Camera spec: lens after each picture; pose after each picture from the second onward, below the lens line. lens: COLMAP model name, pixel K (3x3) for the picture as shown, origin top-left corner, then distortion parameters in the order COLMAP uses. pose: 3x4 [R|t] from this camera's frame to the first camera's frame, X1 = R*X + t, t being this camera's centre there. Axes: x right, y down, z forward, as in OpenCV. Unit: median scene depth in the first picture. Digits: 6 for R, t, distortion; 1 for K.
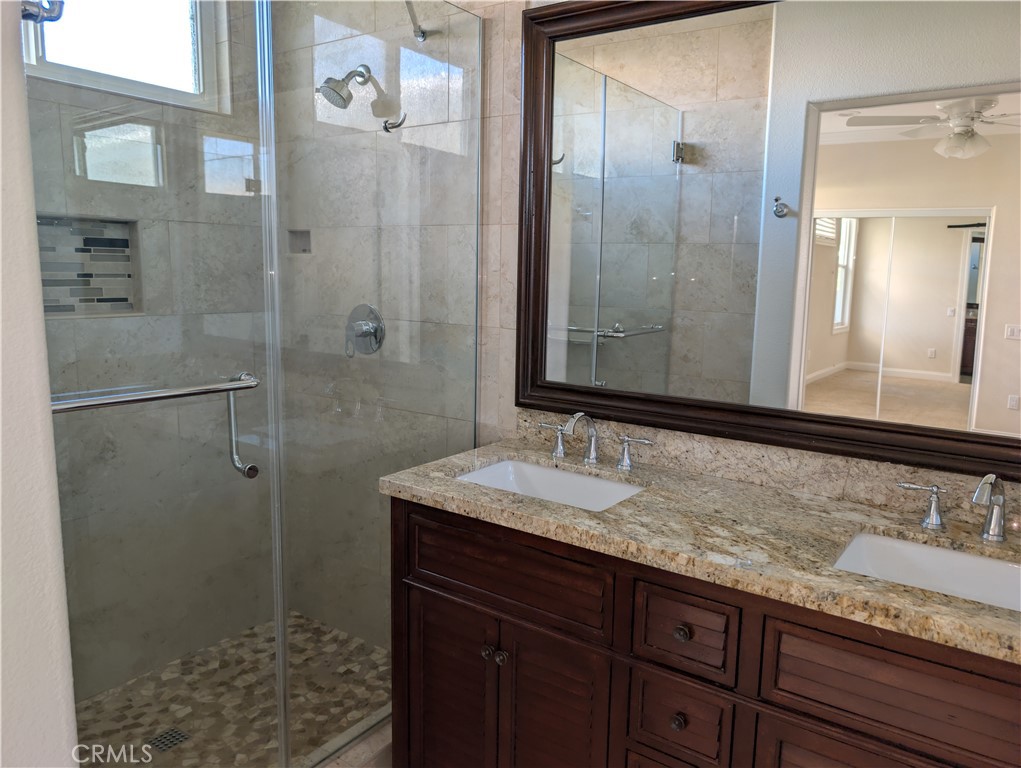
lens RADIAL K [[726.8, 0, 510.5], [0, 726.8, 384.0], [0, 0, 1]] dist [0.008138, -0.006954]
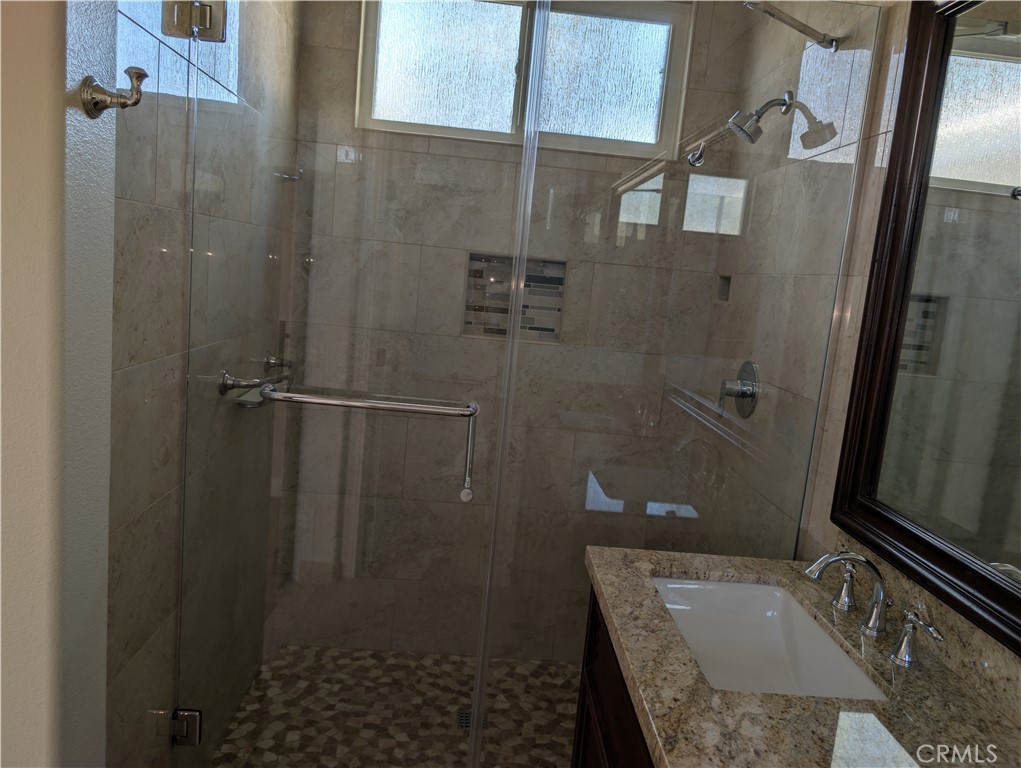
lens RADIAL K [[726.8, 0, 510.5], [0, 726.8, 384.0], [0, 0, 1]] dist [0.008138, -0.006954]
pose [[0.623026, 0.152298, -0.767231, 0.320768], [-0.197832, 0.979652, 0.033815, -0.061079], [0.756770, 0.130715, 0.640479, 0.244886]]
